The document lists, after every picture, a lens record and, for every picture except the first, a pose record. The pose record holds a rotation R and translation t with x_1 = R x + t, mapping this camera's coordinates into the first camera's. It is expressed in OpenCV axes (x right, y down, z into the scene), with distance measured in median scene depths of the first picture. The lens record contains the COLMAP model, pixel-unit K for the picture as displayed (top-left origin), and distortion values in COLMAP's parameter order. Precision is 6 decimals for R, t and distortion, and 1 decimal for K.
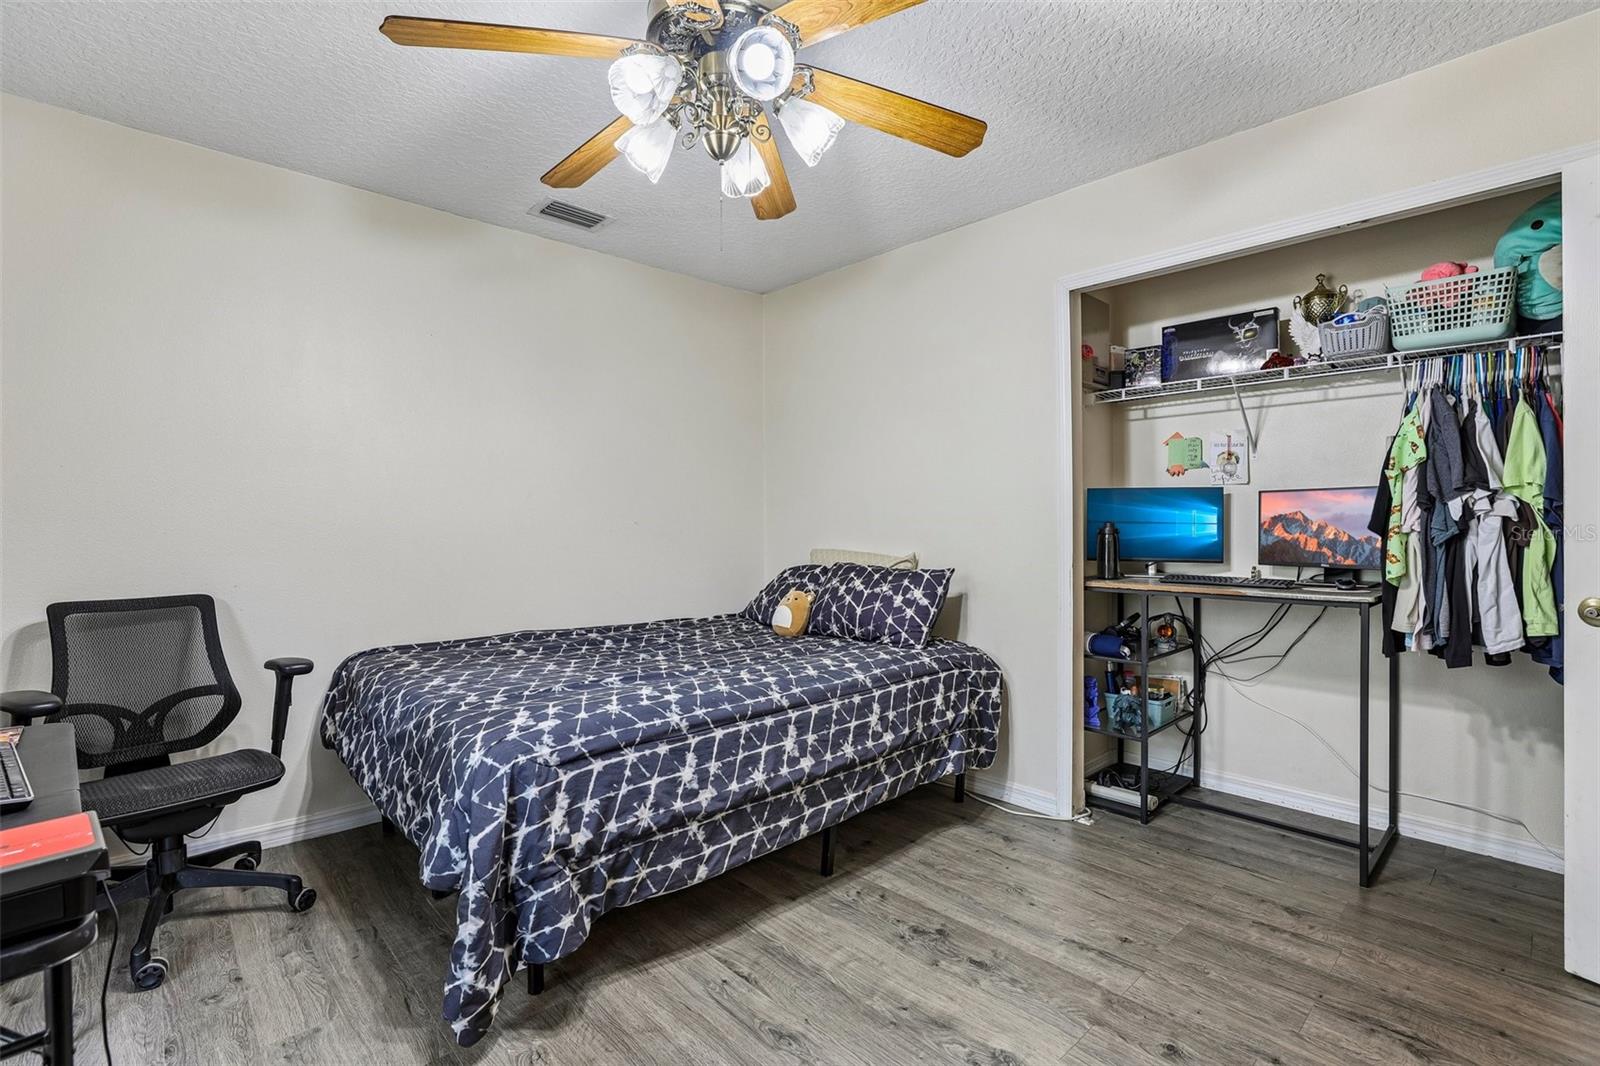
lens RADIAL K [[728.7, 0, 799.2], [0, 728.7, 535.2], [0, 0, 1]] dist [-0.021315, 0.000637]
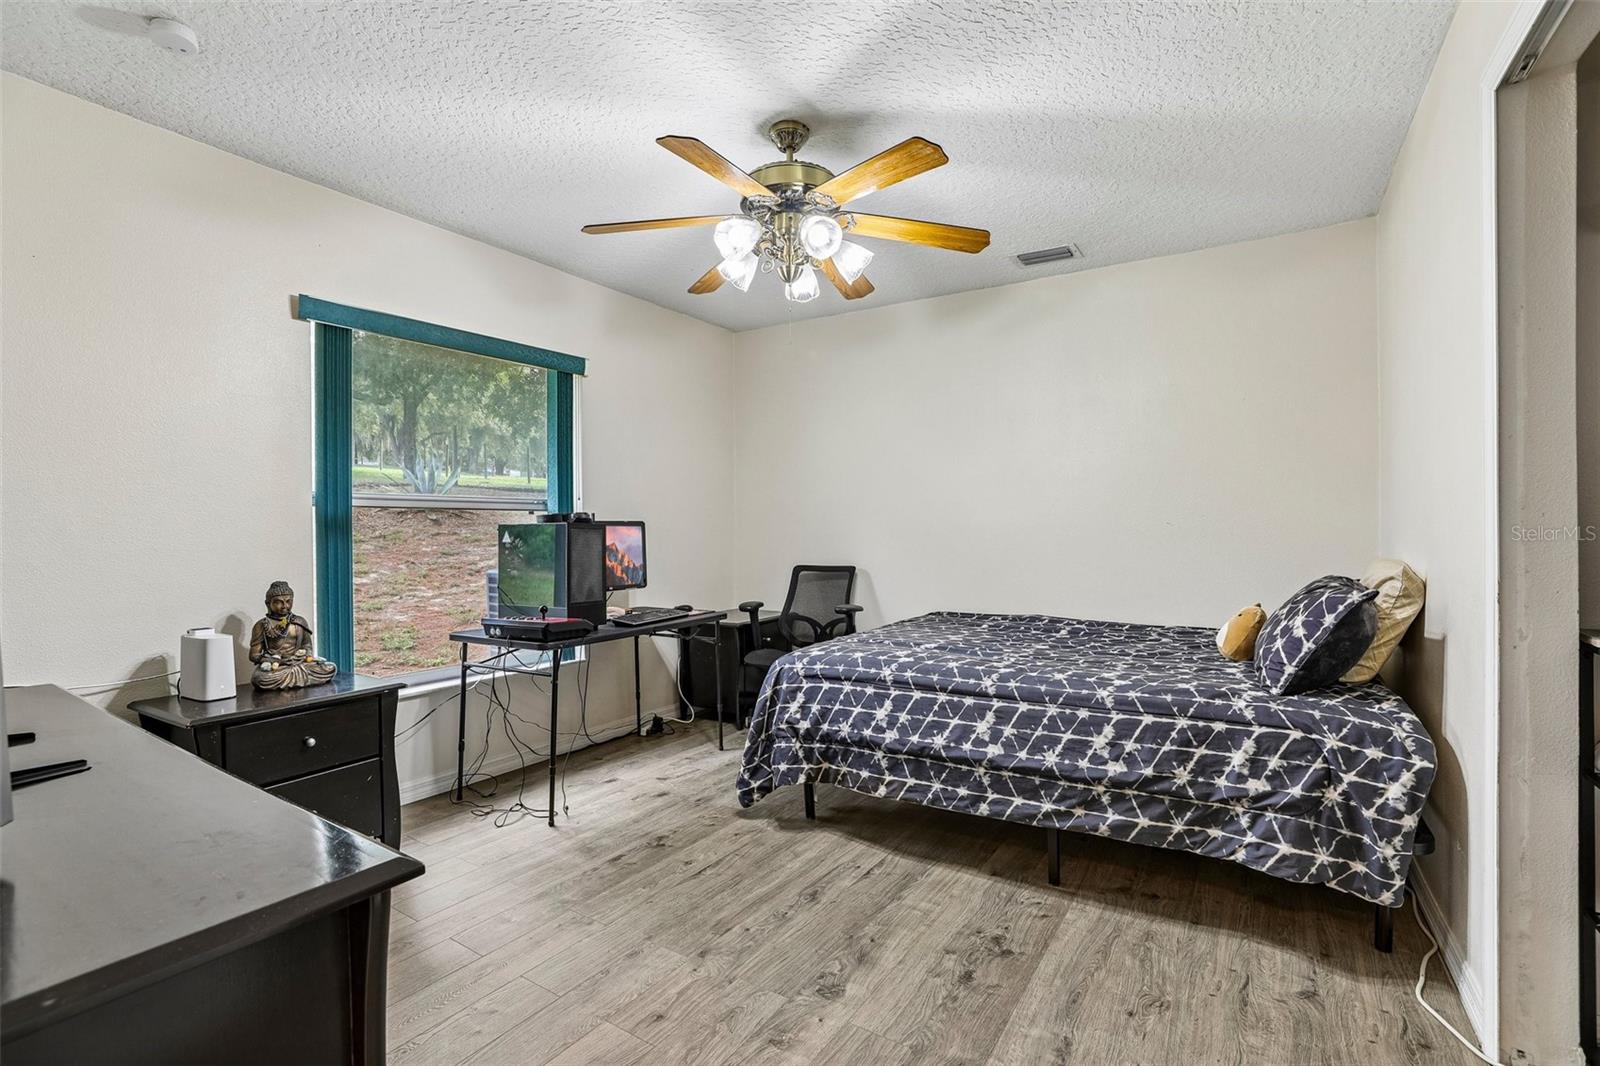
lens RADIAL K [[728.7, 0, 794.0], [0, 728.7, 531.6], [0, 0, 1]] dist [-0.021315, 0.000637]
pose [[0.250383, 0.005114, -0.968133, 1.020499], [-0.005244, 0.999979, 0.003926, -0.009988], [0.968133, 0.004094, 0.250404, 0.474243]]
